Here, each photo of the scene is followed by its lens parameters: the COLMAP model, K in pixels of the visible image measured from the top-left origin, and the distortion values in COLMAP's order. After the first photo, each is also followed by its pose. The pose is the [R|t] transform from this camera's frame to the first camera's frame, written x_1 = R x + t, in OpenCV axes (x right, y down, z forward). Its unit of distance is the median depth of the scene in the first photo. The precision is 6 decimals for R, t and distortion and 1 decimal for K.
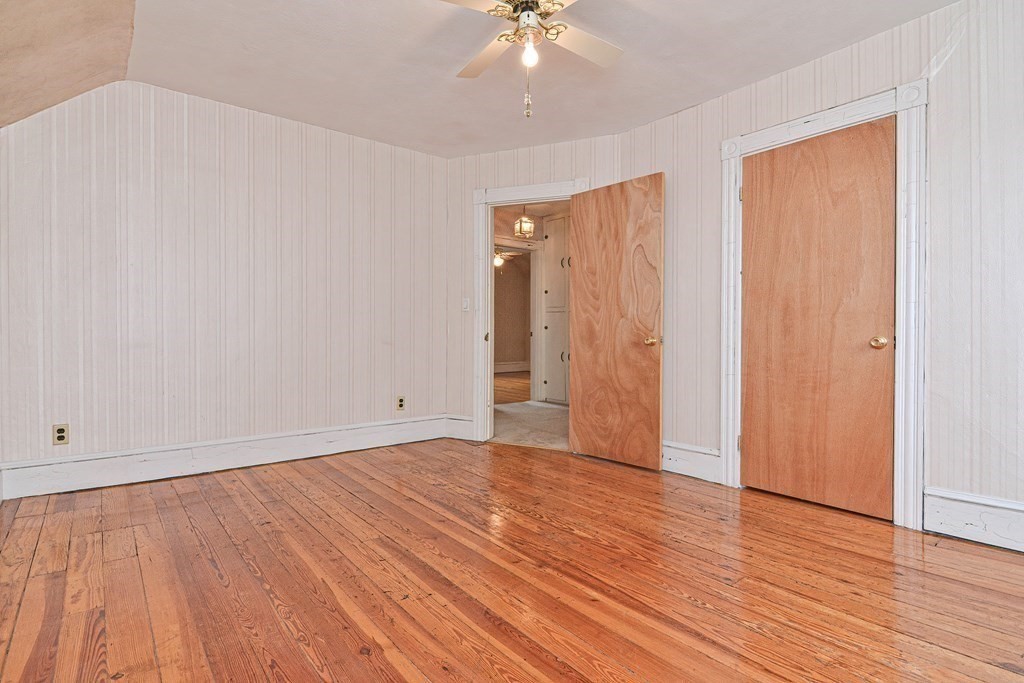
lens RADIAL K [[499.3, 0, 504.5], [0, 499.3, 331.7], [0, 0, 1]] dist [0.001746, -0.002198]
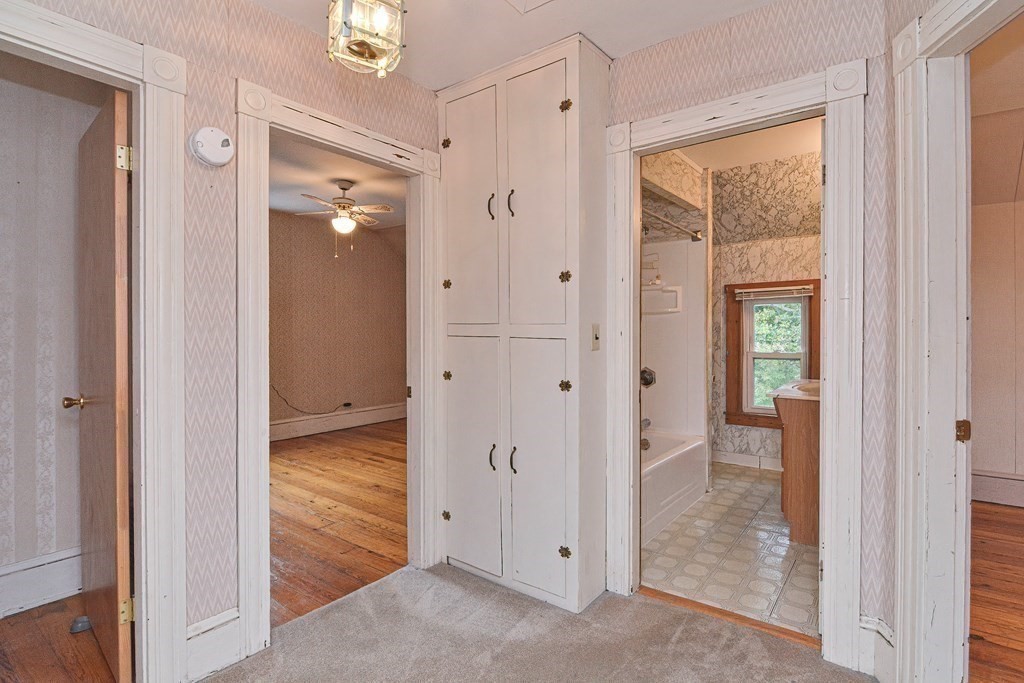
lens RADIAL K [[499.3, 0, 504.5], [0, 499.3, 331.7], [0, 0, 1]] dist [0.001746, -0.002198]
pose [[0.978898, -0.001688, 0.204344, 0.048005], [0.001318, 0.999997, 0.001951, -0.044367], [-0.204346, -0.001641, 0.978897, 0.601791]]
